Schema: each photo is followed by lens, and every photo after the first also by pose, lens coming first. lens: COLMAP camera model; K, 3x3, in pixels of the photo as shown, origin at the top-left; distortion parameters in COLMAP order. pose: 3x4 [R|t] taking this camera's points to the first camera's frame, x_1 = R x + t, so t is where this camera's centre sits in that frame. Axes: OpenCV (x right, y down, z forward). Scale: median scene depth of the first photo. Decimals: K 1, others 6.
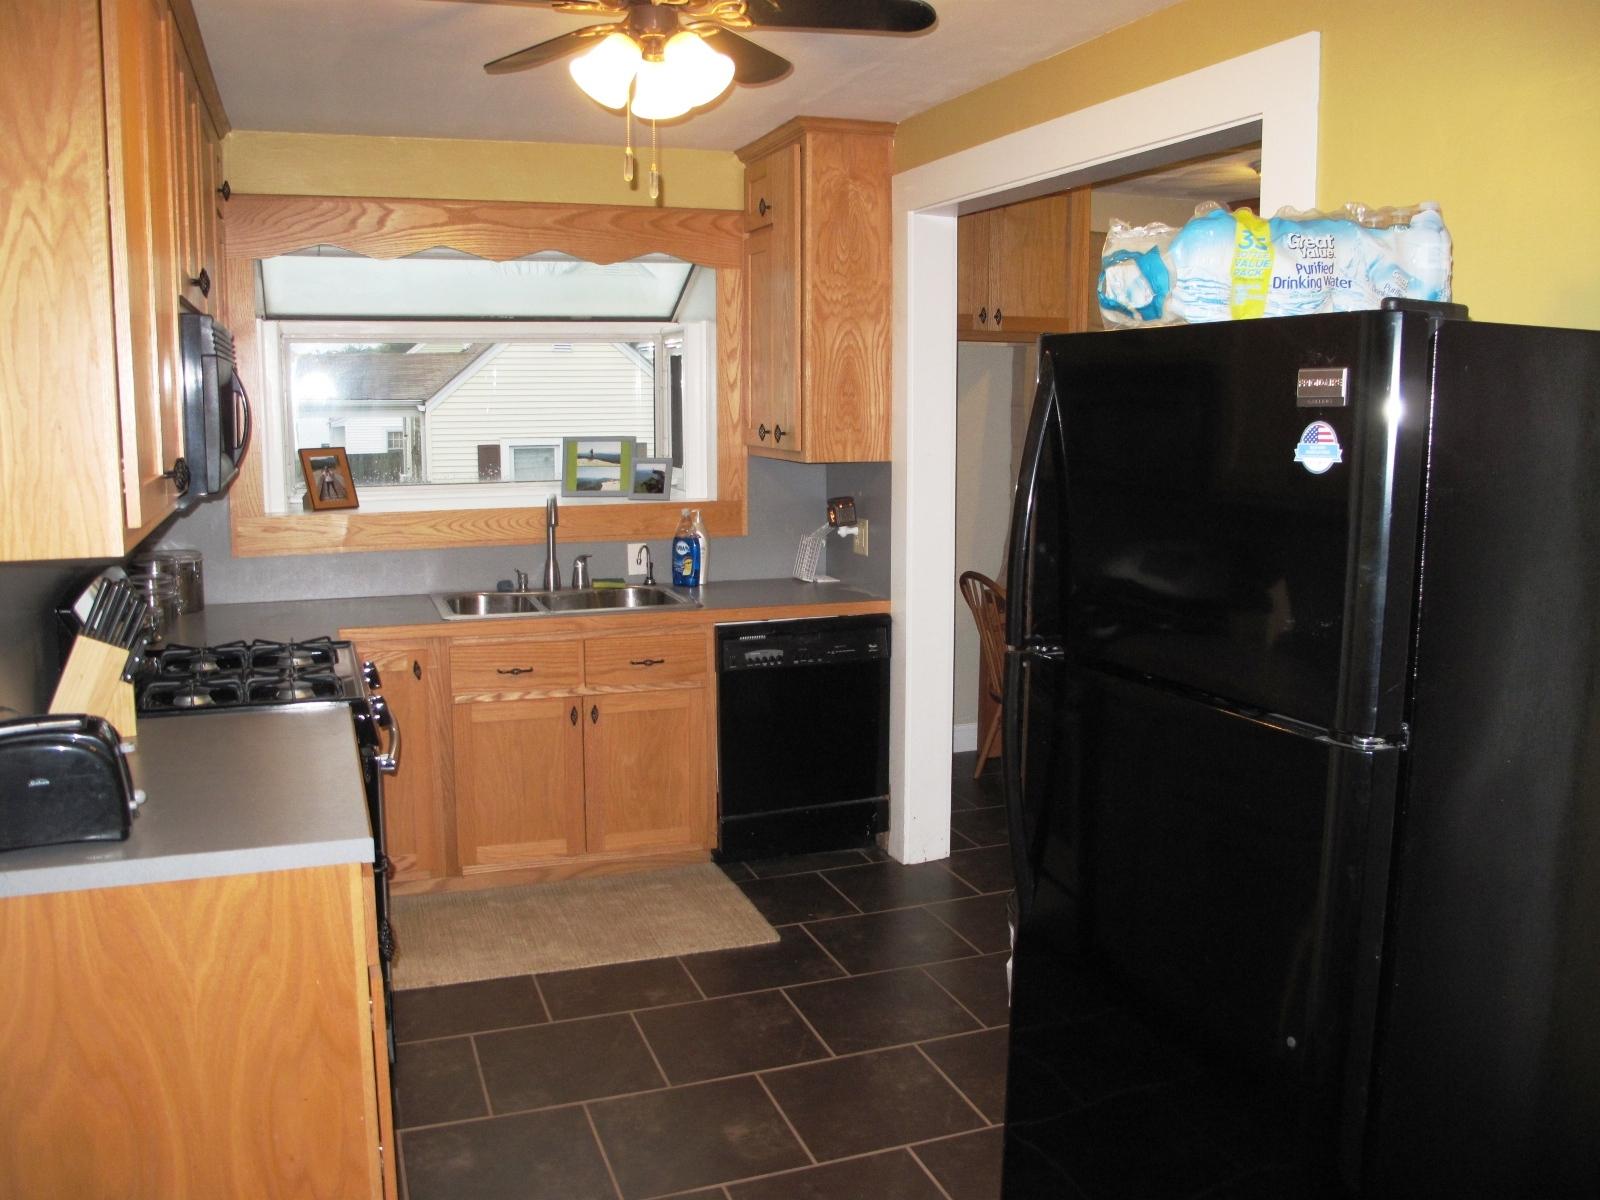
lens RADIAL K [[1322.2, 0, 779.8], [0, 1322.2, 575.6], [0, 0, 1]] dist [-0.149984, 0.111867]
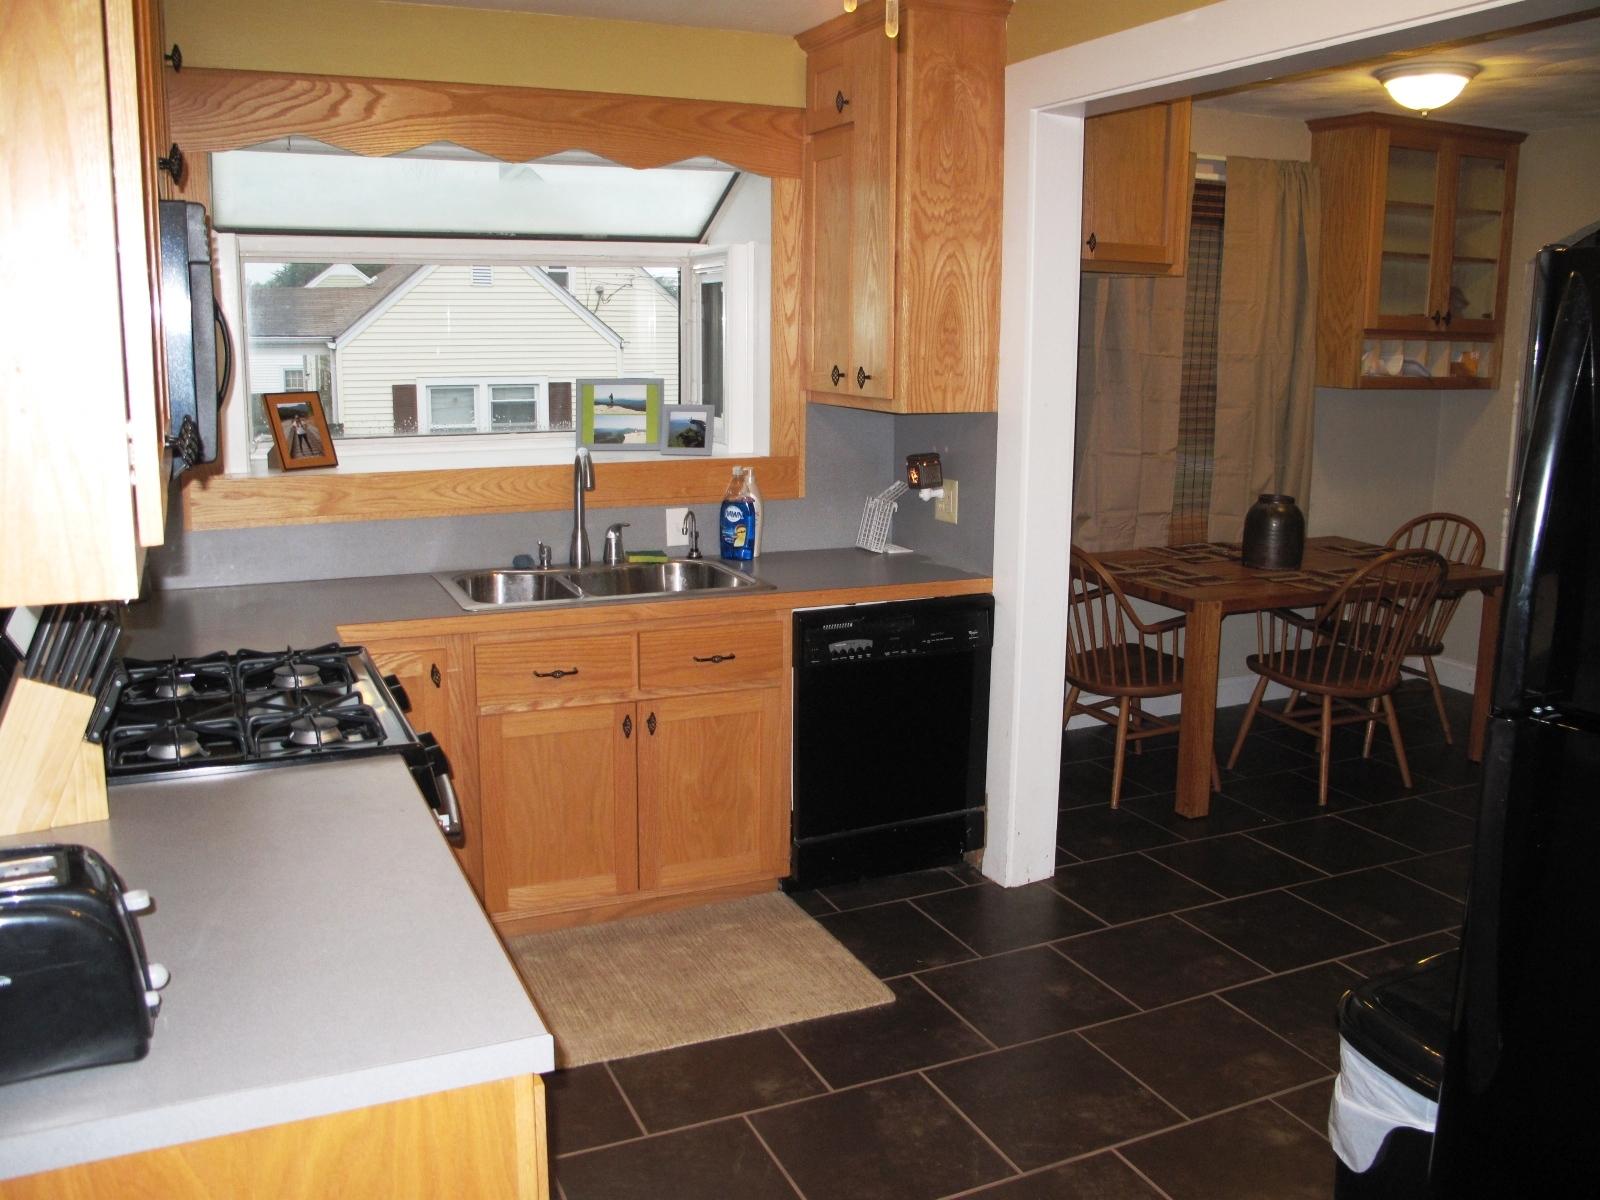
lens RADIAL K [[1322.2, 0, 779.8], [0, 1322.2, 575.6], [0, 0, 1]] dist [-0.149984, 0.111867]
pose [[0.997098, -0.005434, 0.075933, -0.117200], [0.001976, 0.998961, 0.045534, -0.021553], [-0.076101, -0.045251, 0.996073, 0.179081]]
